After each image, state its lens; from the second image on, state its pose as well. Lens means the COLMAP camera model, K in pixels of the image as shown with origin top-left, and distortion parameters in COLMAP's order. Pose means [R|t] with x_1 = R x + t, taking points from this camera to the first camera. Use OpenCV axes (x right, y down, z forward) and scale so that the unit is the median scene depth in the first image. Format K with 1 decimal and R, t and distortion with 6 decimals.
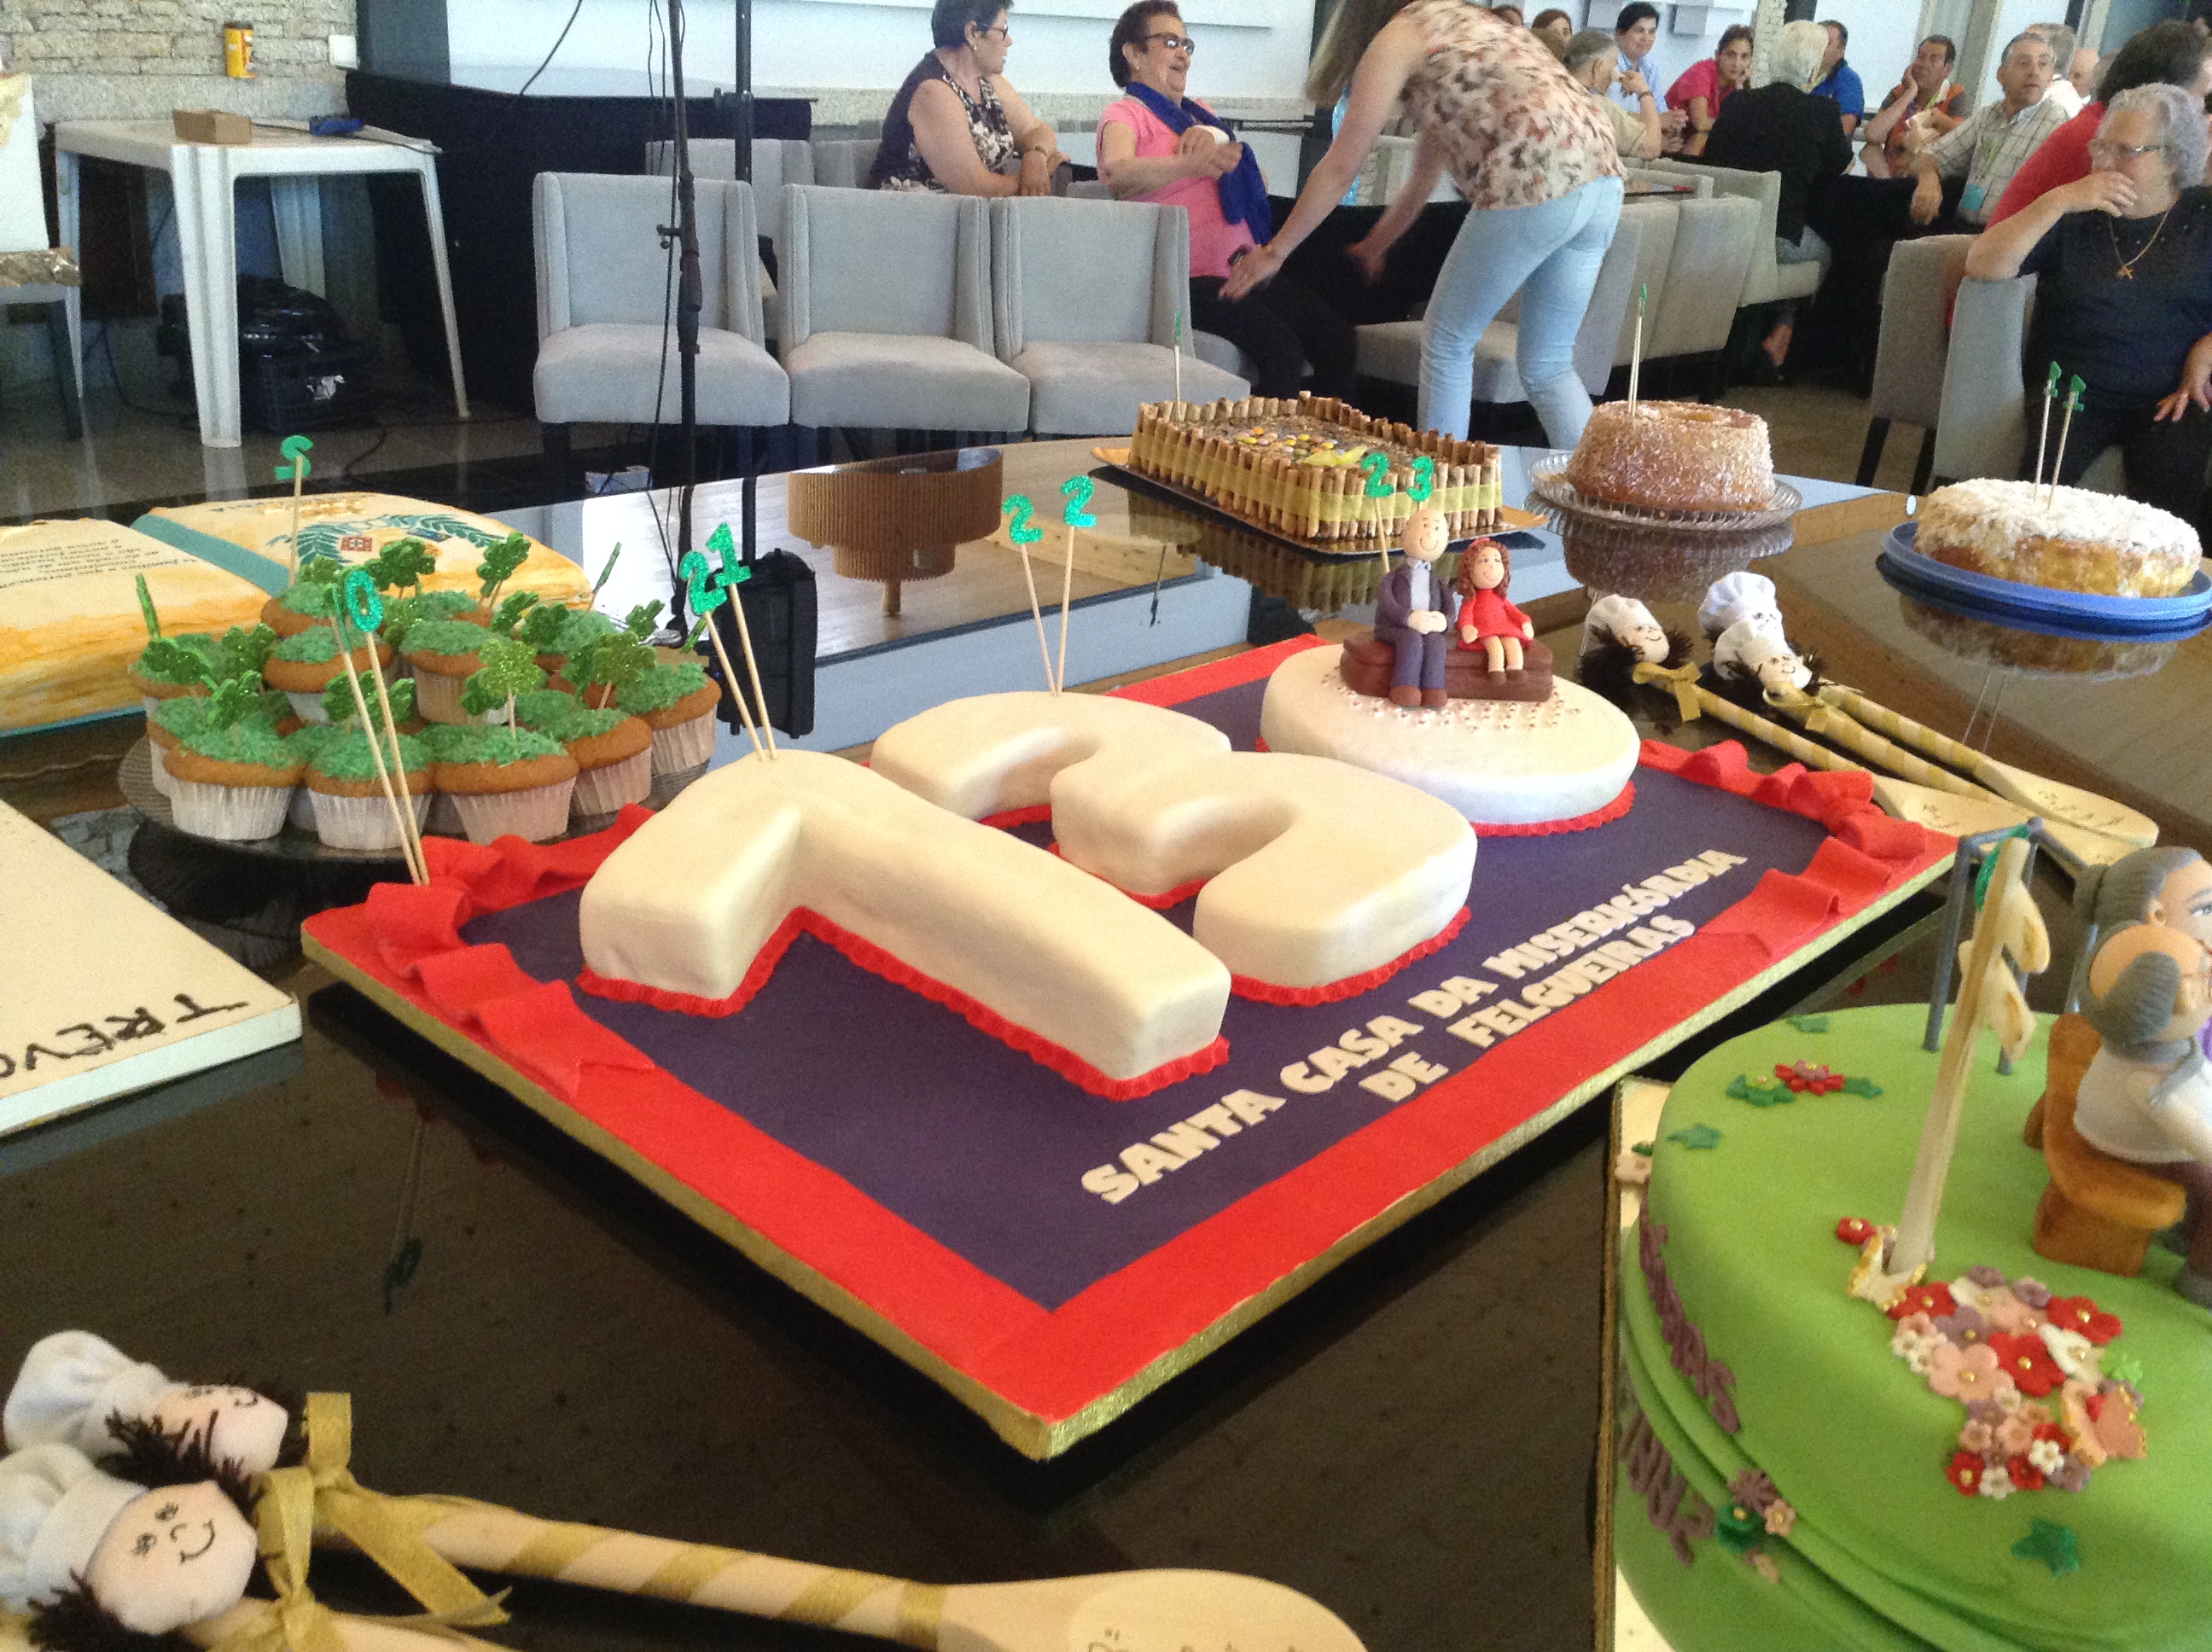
lens RADIAL K [[2037.7, 0, 1106.4], [0, 2037.7, 815.9], [0, 0, 1]] dist [0.141508, -0.326118]
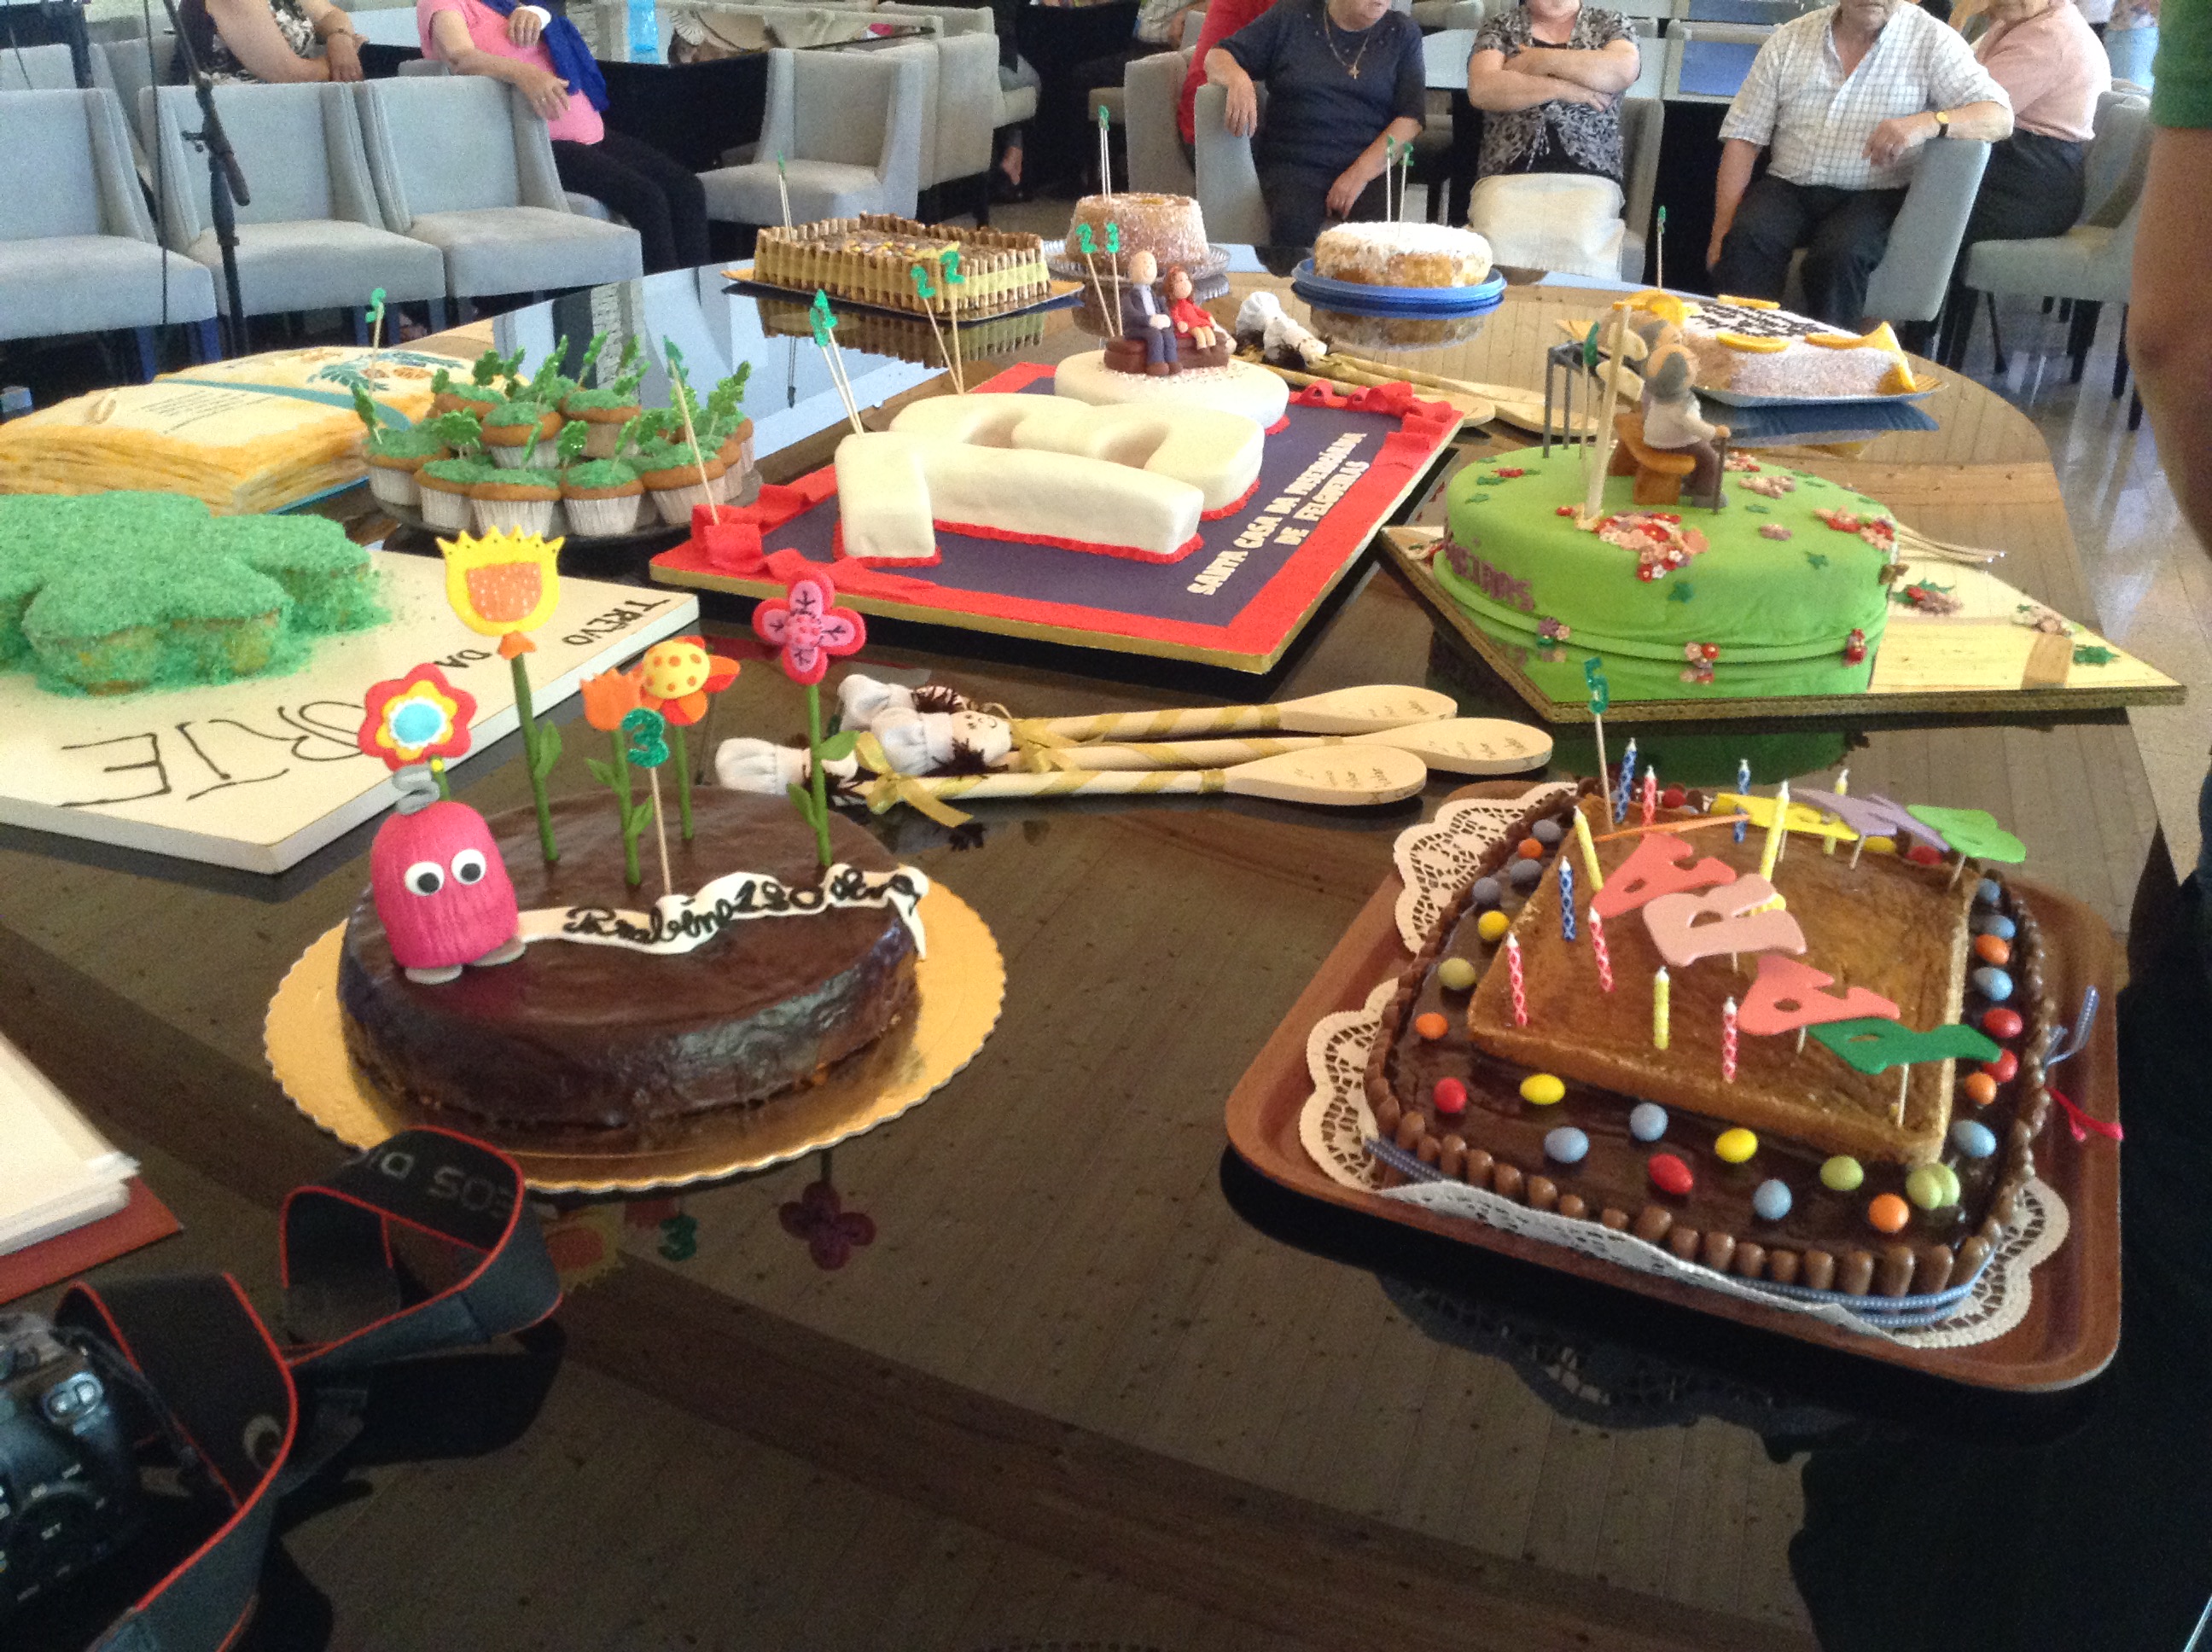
lens RADIAL K [[2046.3, 0, 1123.9], [0, 2046.3, 814.2], [0, 0, 1]] dist [0.141857, -0.311815]
pose [[0.914571, -0.203706, 0.349375, -0.338663], [0.180602, 0.978676, 0.097857, 0.079492], [-0.361859, -0.026399, 0.931859, -0.337867]]
